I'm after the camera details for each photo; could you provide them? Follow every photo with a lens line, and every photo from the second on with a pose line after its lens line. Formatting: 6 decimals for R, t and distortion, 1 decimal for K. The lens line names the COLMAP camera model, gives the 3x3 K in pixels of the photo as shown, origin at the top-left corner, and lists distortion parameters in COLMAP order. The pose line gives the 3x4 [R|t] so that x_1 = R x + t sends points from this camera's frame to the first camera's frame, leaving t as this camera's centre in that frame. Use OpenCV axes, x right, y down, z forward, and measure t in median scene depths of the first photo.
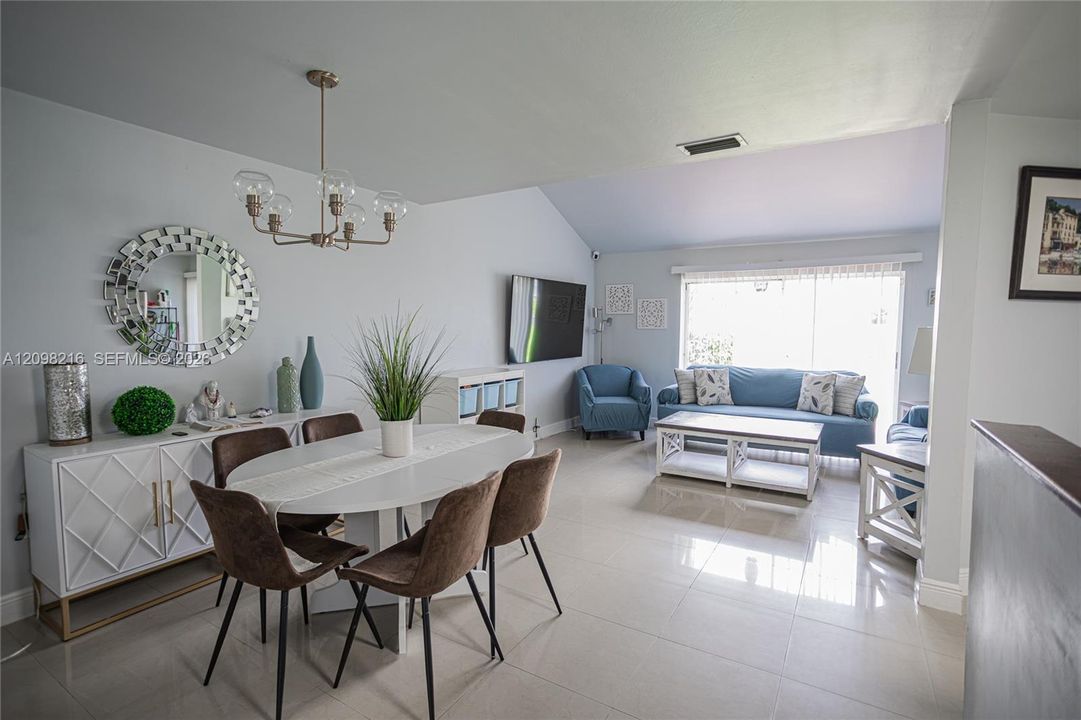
lens RADIAL K [[514.4, 0, 540.7], [0, 514.4, 361.5], [0, 0, 1]] dist [-0.000211, 0.000028]
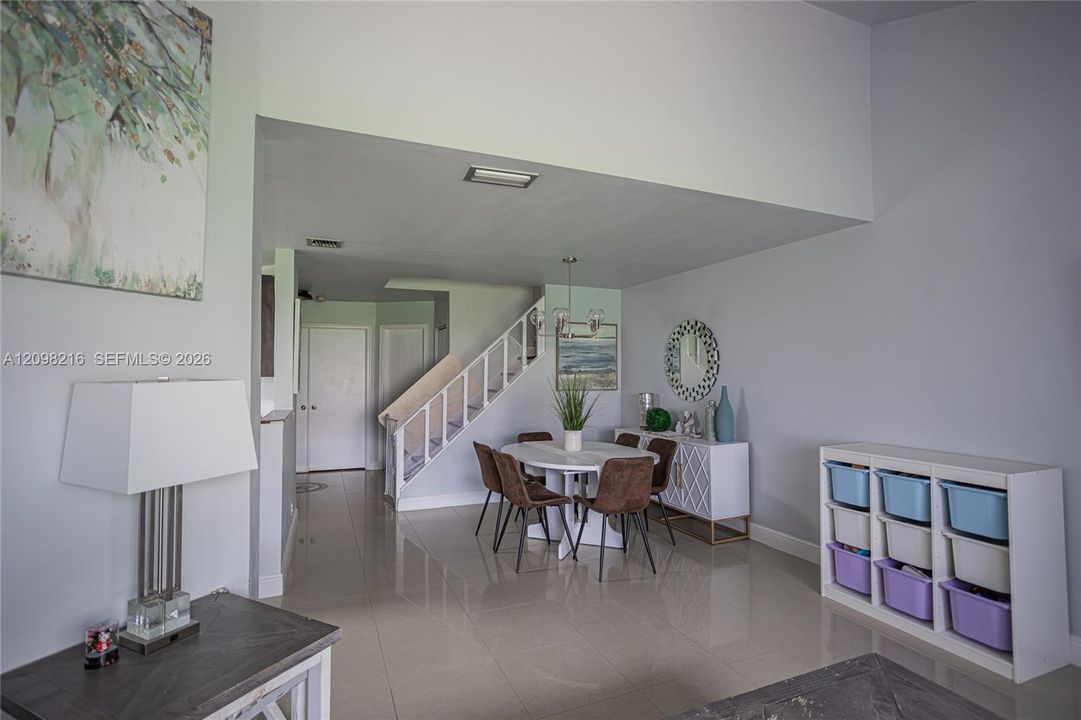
lens RADIAL K [[514.4, 0, 539.5], [0, 514.4, 358.1], [0, 0, 1]] dist [-0.000211, 0.000028]
pose [[-0.587726, -0.030636, -0.808480, 0.943151], [-0.058025, 0.998306, 0.004352, -0.104625], [0.806977, 0.049469, -0.588508, 1.503077]]
